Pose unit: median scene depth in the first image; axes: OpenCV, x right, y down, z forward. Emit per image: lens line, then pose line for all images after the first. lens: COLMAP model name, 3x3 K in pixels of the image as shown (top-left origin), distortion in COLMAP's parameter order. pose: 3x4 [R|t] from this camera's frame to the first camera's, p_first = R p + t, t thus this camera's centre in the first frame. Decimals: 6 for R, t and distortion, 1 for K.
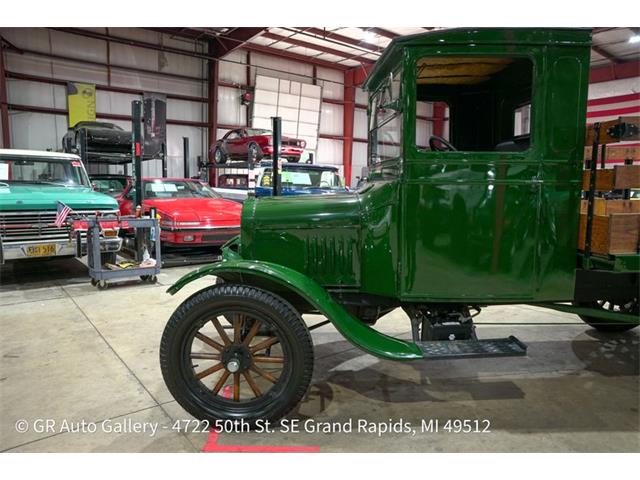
lens RADIAL K [[438.8, 0, 321.8], [0, 438.8, 239.6], [0, 0, 1]] dist [-0.148629, 0.119795]
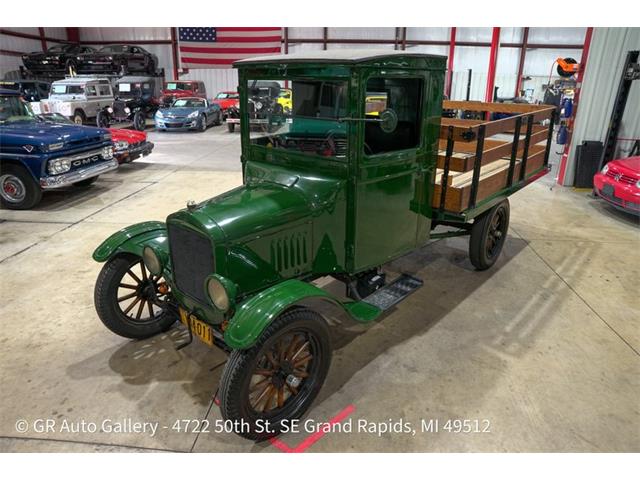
lens RADIAL K [[438.8, 0, 321.8], [0, 438.8, 239.6], [0, 0, 1]] dist [-0.148629, 0.119795]
pose [[0.688155, -0.253131, 0.679976, -0.136578], [0.077608, 0.957472, 0.277891, -0.059955], [-0.721401, -0.138460, 0.678534, 0.040968]]
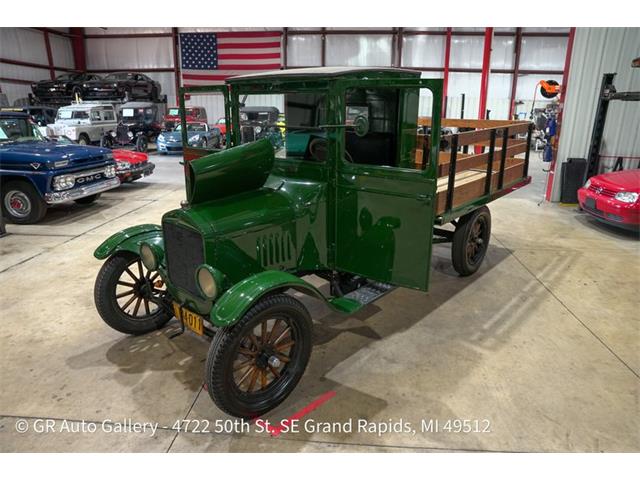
lens RADIAL K [[438.8, 0, 321.8], [0, 438.8, 239.6], [0, 0, 1]] dist [-0.148629, 0.119795]
pose [[0.689031, -0.215603, 0.691919, -0.146312], [0.082130, 0.971803, 0.221028, -0.049128], [-0.720063, -0.095468, 0.687310, 0.018528]]
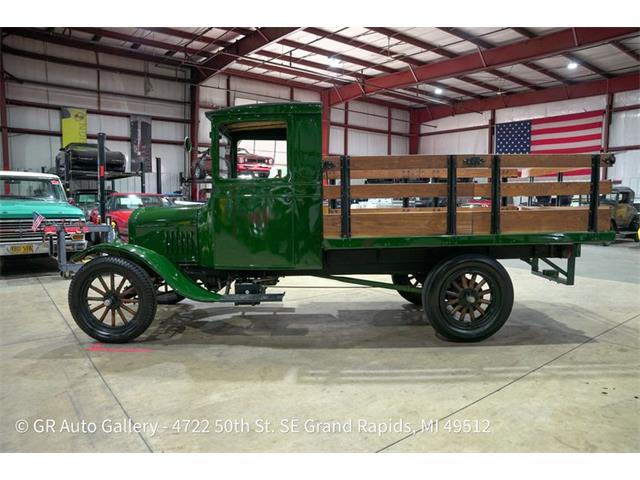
lens RADIAL K [[438.8, 0, 321.8], [0, 438.8, 239.6], [0, 0, 1]] dist [-0.148629, 0.119795]
pose [[0.999960, -0.003782, -0.008044, 0.114103], [0.003545, 0.999564, -0.029318, 0.015002], [0.008151, 0.029288, 0.999538, -0.122409]]
